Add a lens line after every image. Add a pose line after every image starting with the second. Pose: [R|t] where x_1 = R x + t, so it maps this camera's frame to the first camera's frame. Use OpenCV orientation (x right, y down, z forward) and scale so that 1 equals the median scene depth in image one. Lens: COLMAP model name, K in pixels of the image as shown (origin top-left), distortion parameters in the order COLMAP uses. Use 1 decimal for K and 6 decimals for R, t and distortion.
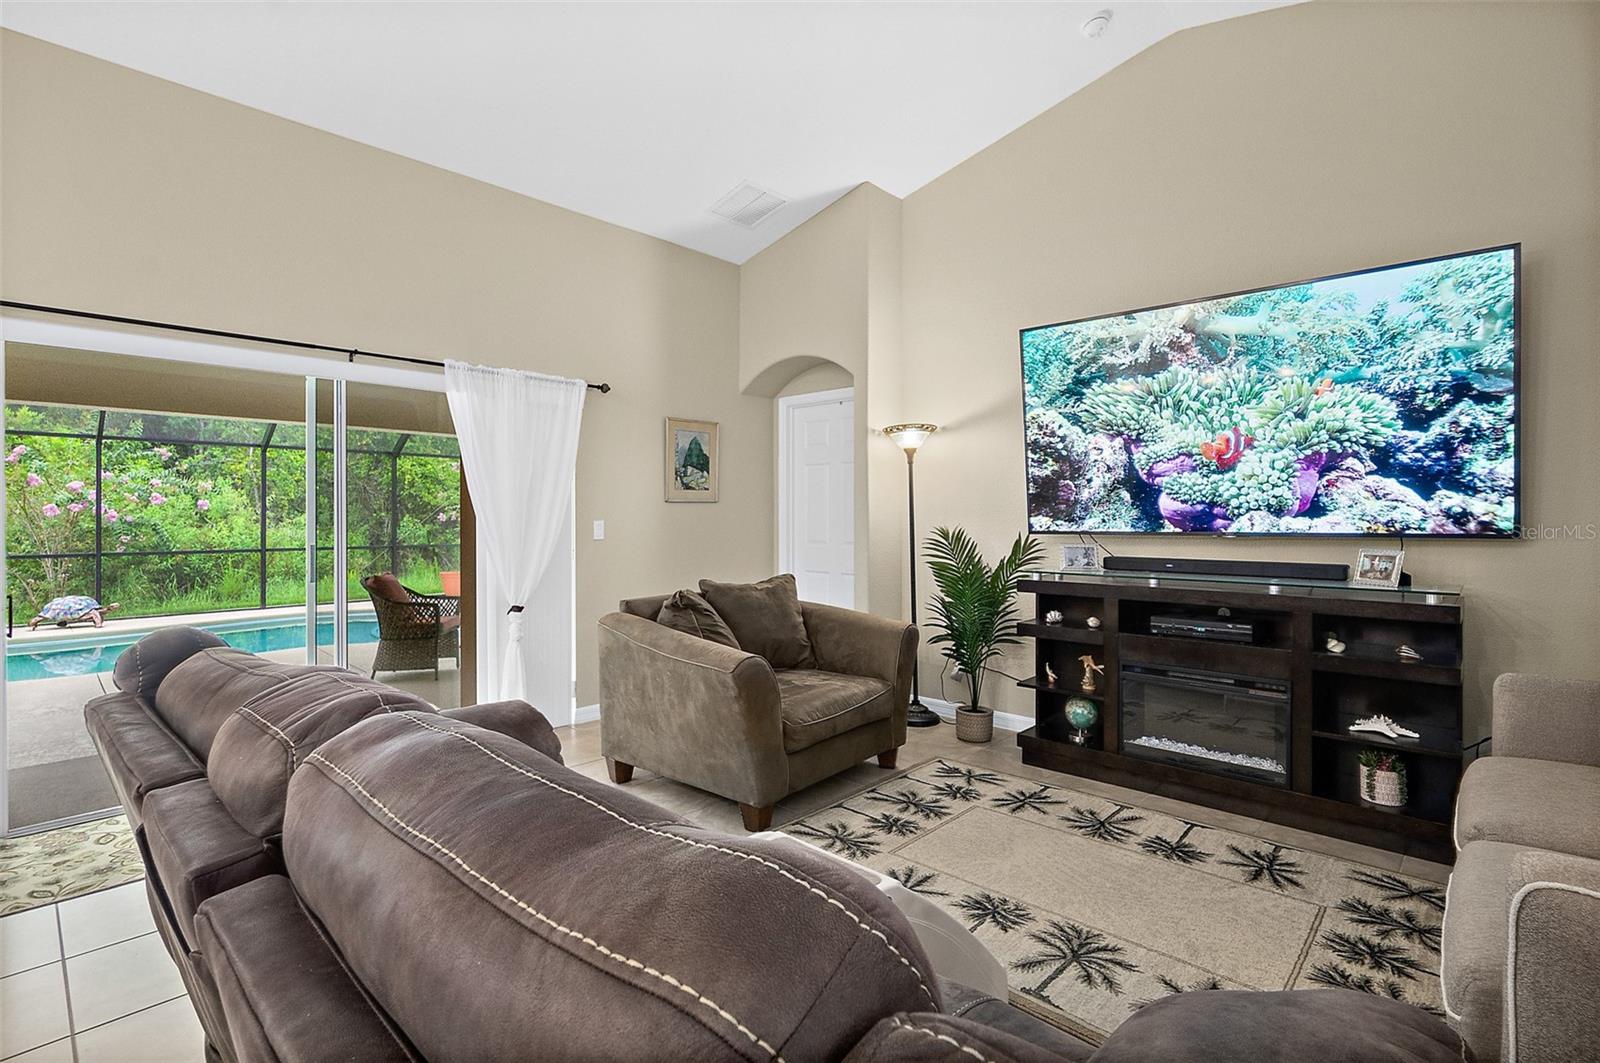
lens RADIAL K [[752.5, 0, 740.8], [0, 752.5, 505.2], [0, 0, 1]] dist [-0.016117, 0.003459]
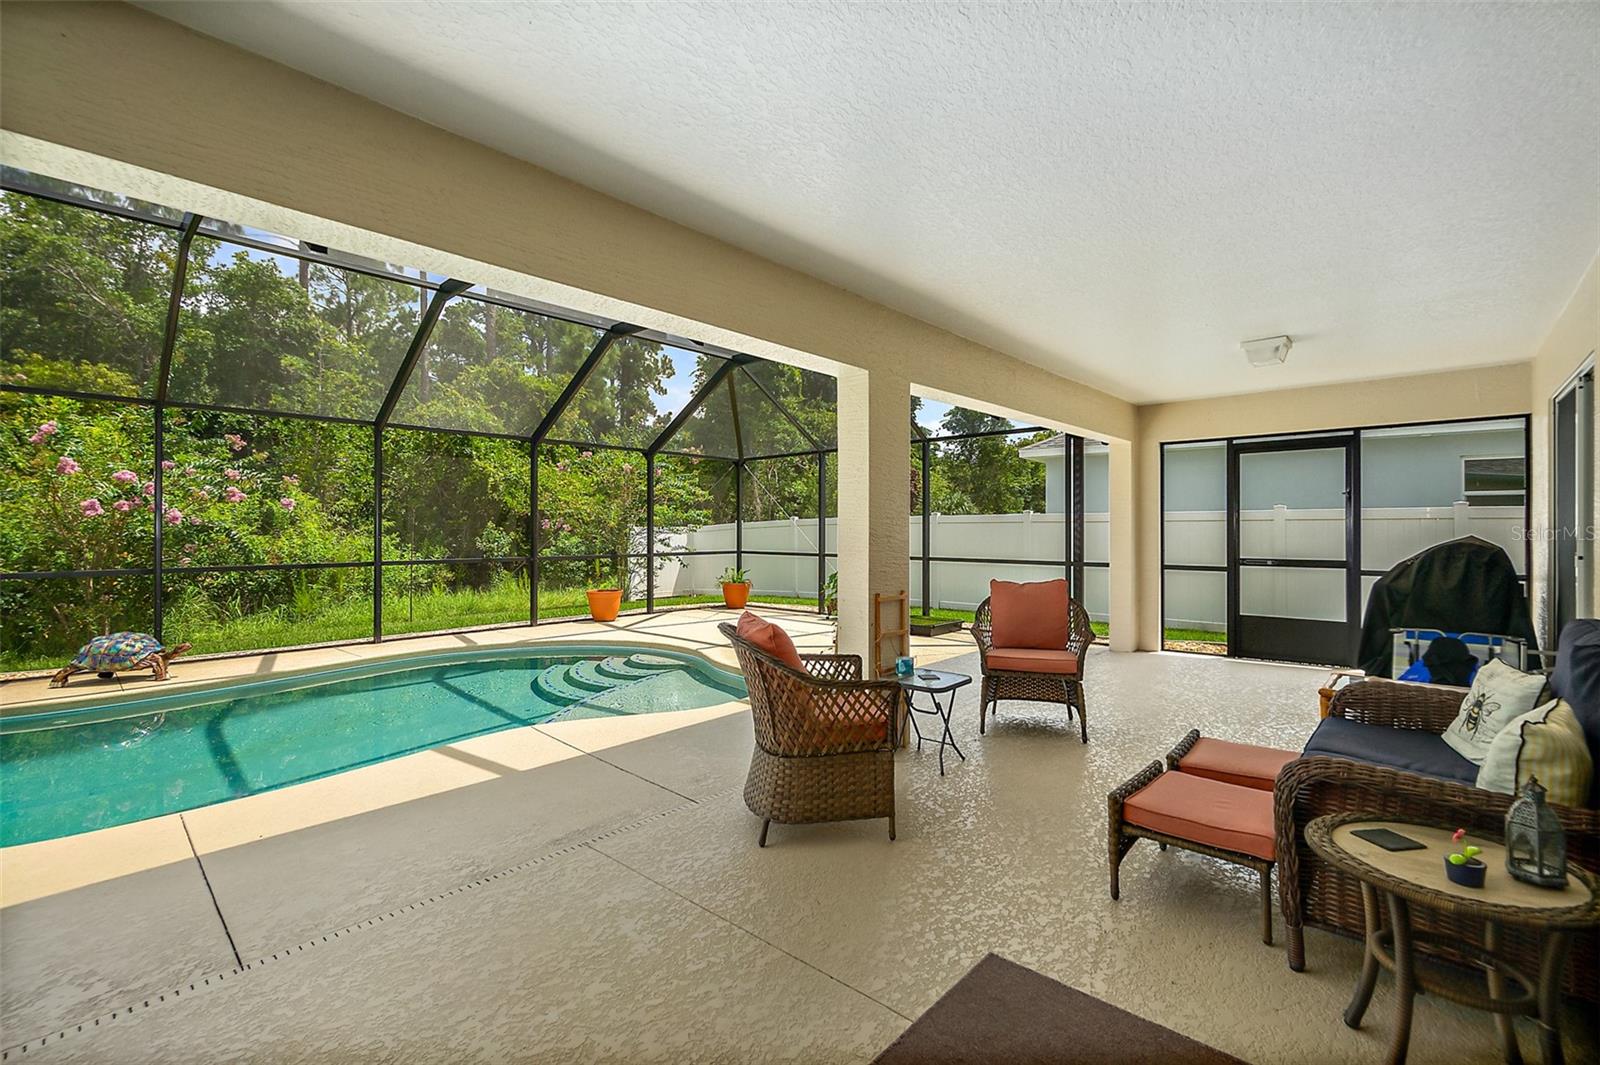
lens RADIAL K [[703.9, 0, 759.8], [0, 703.9, 507.1], [0, 0, 1]] dist [-0.007253, 0.002740]
pose [[0.999675, 0.012378, 0.022268, -0.276626], [-0.012067, 0.999829, -0.014037, 0.005929], [-0.022438, 0.013764, 0.999653, 0.287505]]
